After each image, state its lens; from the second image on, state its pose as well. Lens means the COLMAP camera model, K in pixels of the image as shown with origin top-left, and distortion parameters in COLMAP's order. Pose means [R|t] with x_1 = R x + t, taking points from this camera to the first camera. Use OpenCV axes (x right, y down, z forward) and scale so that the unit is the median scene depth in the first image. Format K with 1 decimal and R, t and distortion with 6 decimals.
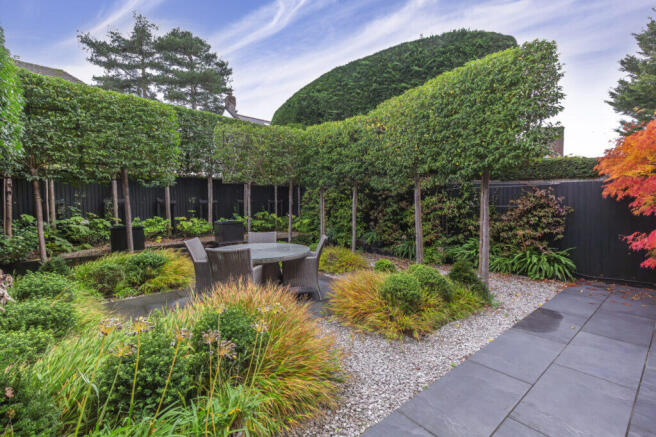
lens RADIAL K [[313.3, 0, 328.0], [0, 313.3, 218.5], [0, 0, 1]] dist [-0.000870, -0.000038]
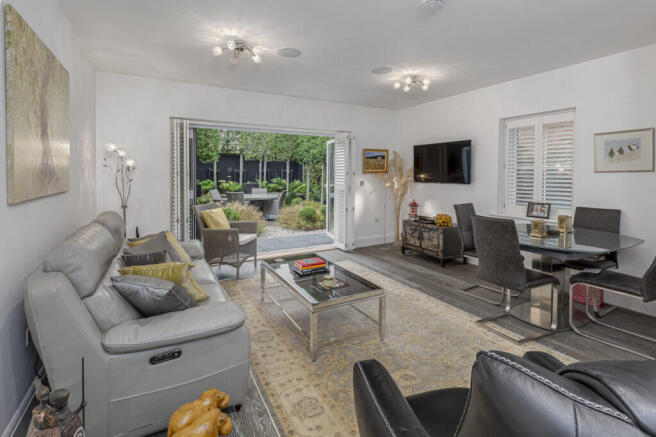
lens RADIAL K [[313.3, 0, 328.0], [0, 313.3, 218.5], [0, 0, 1]] dist [-0.000870, -0.000038]
pose [[0.991803, 0.035733, -0.122679, 0.253431], [-0.024105, 0.995186, 0.094991, 0.024268], [0.125483, -0.091255, 0.987890, -0.501655]]
